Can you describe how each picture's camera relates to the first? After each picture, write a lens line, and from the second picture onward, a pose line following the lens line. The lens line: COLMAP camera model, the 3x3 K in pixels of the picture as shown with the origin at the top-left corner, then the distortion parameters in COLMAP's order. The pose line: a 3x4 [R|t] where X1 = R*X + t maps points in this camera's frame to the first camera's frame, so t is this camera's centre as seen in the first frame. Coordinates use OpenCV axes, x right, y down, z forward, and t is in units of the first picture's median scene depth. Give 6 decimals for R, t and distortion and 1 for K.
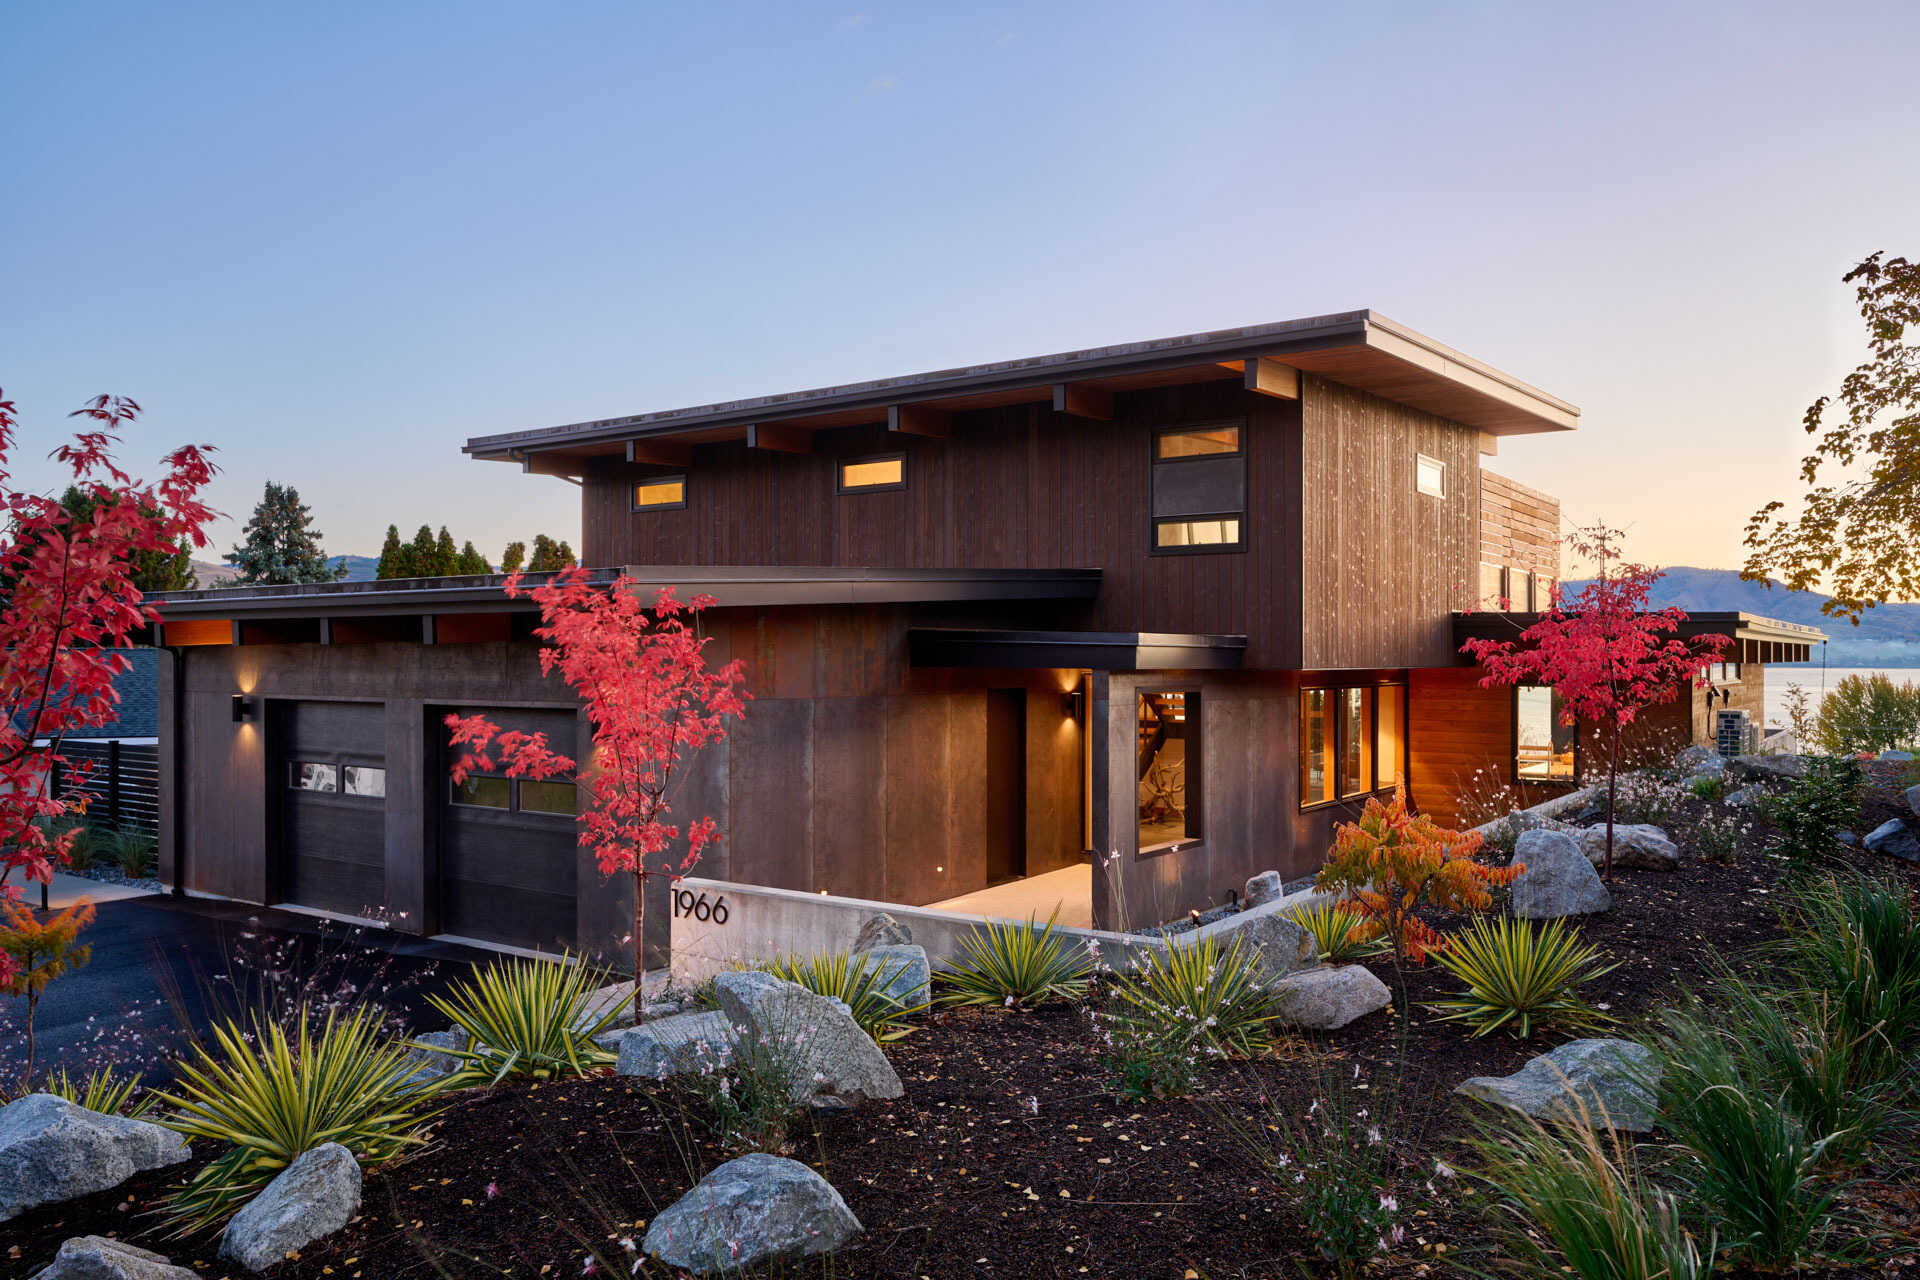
lens RADIAL K [[1626.4, 0, 958.9], [0, 1626.4, 640.0], [0, 0, 1]] dist [-0.013459, -0.002481]
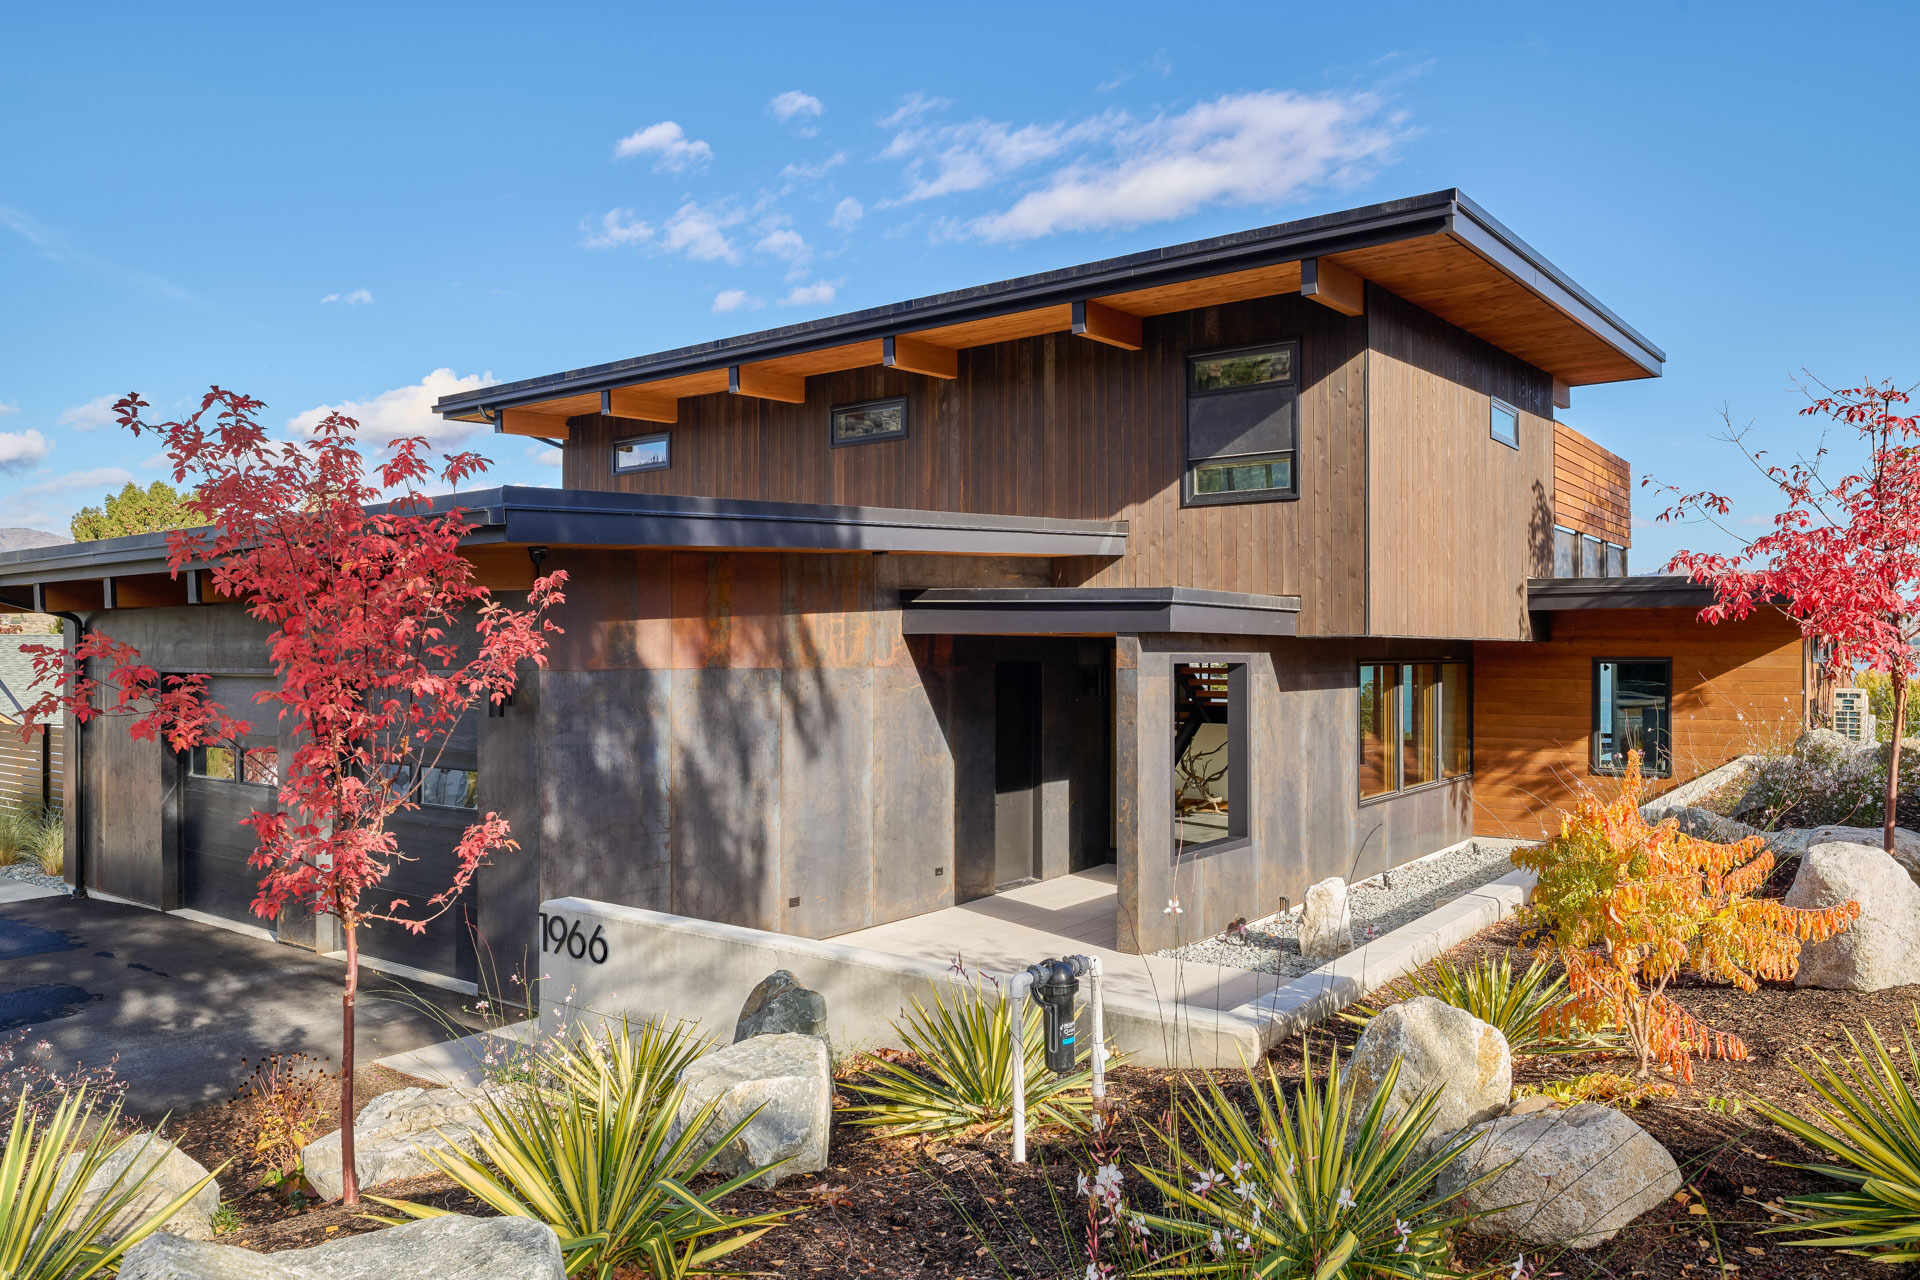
lens RADIAL K [[1443.9, 0, 969.2], [0, 1443.9, 626.6], [0, 0, 1]] dist [-0.002036, -0.006181]
pose [[0.999716, -0.000600, -0.023804, 0.024240], [0.000274, 0.999906, -0.013709, 0.024603], [0.023810, 0.013698, 0.999623, 0.261956]]
